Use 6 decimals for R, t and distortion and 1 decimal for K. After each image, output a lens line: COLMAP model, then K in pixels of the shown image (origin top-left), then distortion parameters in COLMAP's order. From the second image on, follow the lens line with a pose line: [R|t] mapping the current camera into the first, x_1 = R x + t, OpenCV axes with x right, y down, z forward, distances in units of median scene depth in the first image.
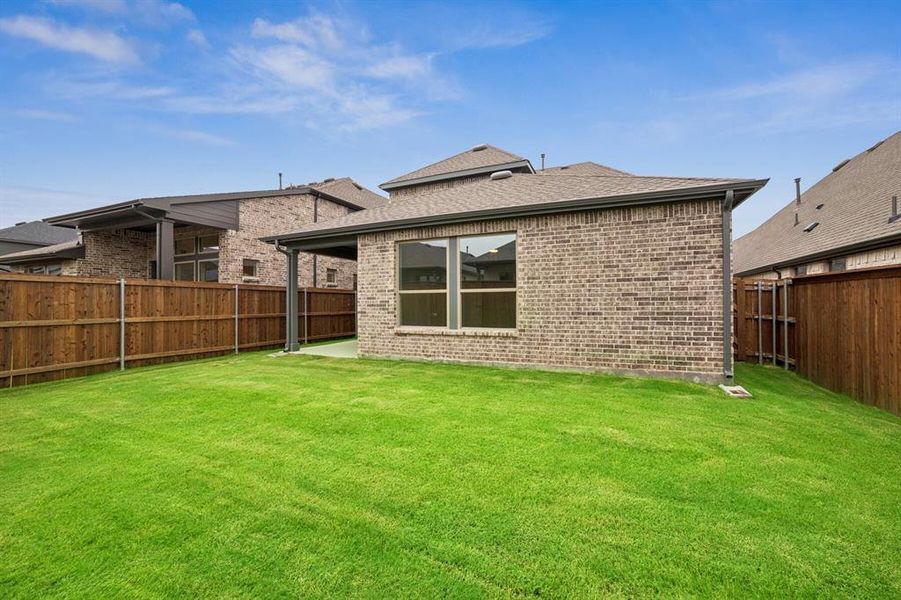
lens RADIAL K [[370.5, 0, 450.5], [0, 370.5, 300.0], [0, 0, 1]] dist [-0.067980, 0.023964]
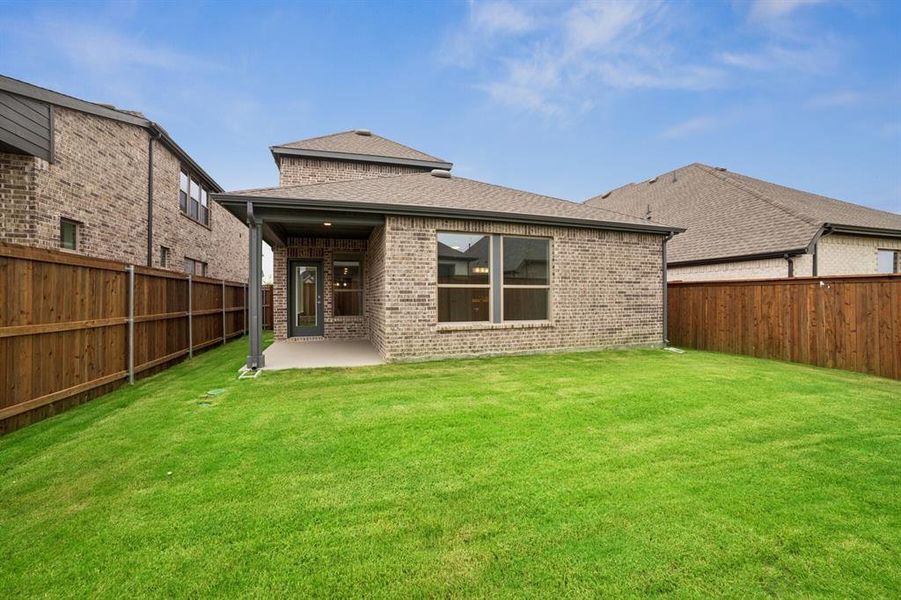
lens RADIAL K [[370.5, 0, 450.5], [0, 370.5, 300.0], [0, 0, 1]] dist [-0.067980, 0.023964]
pose [[0.734993, 0.001175, 0.678074, -0.796943], [-0.007045, 0.999958, 0.005904, 0.008823], [-0.678039, -0.009116, 0.734970, 0.327599]]
